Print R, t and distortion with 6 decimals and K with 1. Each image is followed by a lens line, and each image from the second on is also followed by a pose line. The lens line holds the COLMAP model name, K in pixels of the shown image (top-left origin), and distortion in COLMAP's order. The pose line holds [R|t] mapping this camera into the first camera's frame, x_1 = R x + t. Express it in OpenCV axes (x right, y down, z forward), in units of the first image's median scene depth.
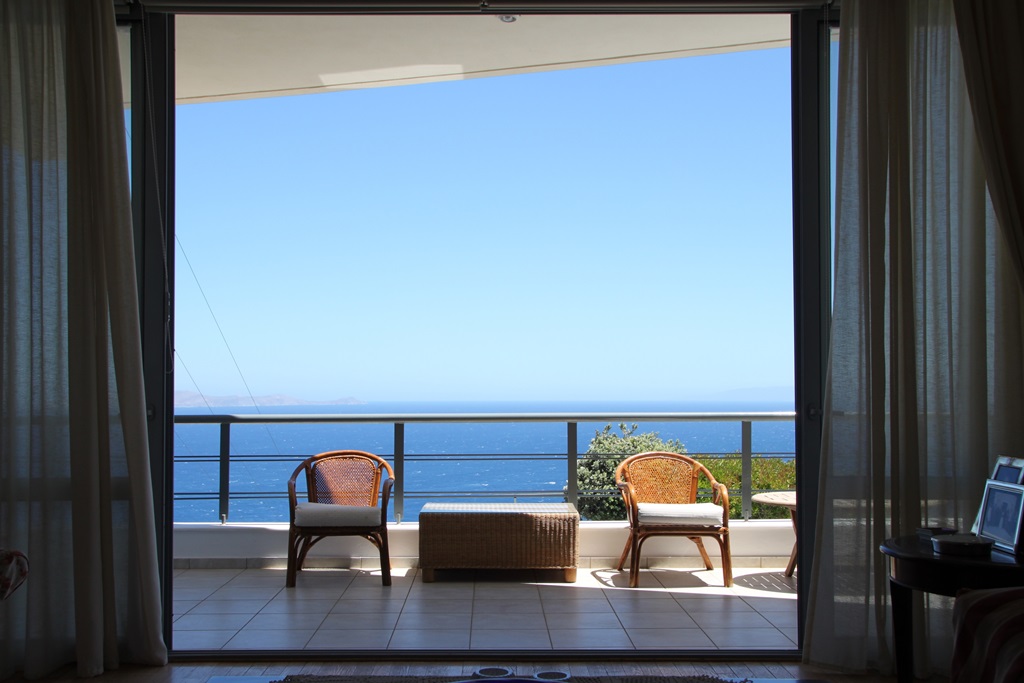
lens RADIAL K [[1219.9, 0, 512.0], [0, 1219.9, 341.5], [0, 0, 1]] dist [0.011036, 0.007812]
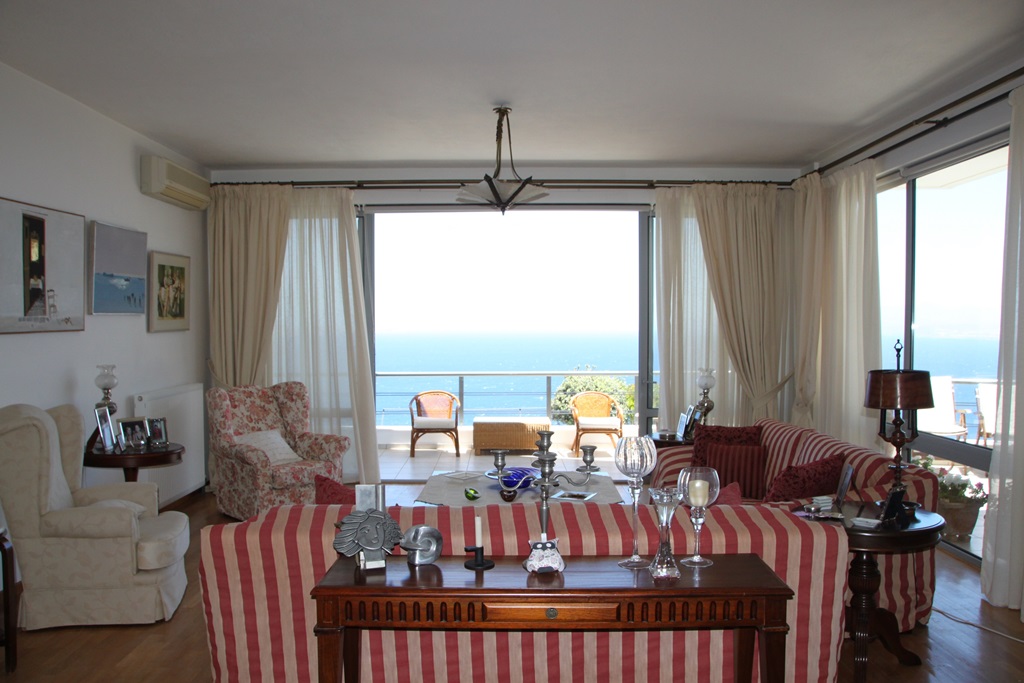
lens RADIAL K [[839.3, 0, 512.0], [0, 839.3, 341.5], [0, 0, 1]] dist [-0.089535, 0.000968]
pose [[0.999977, 0.001815, -0.006462, -0.001201], [-0.001510, 0.998903, 0.046795, -0.060253], [0.006540, -0.046784, 0.998884, -0.397801]]
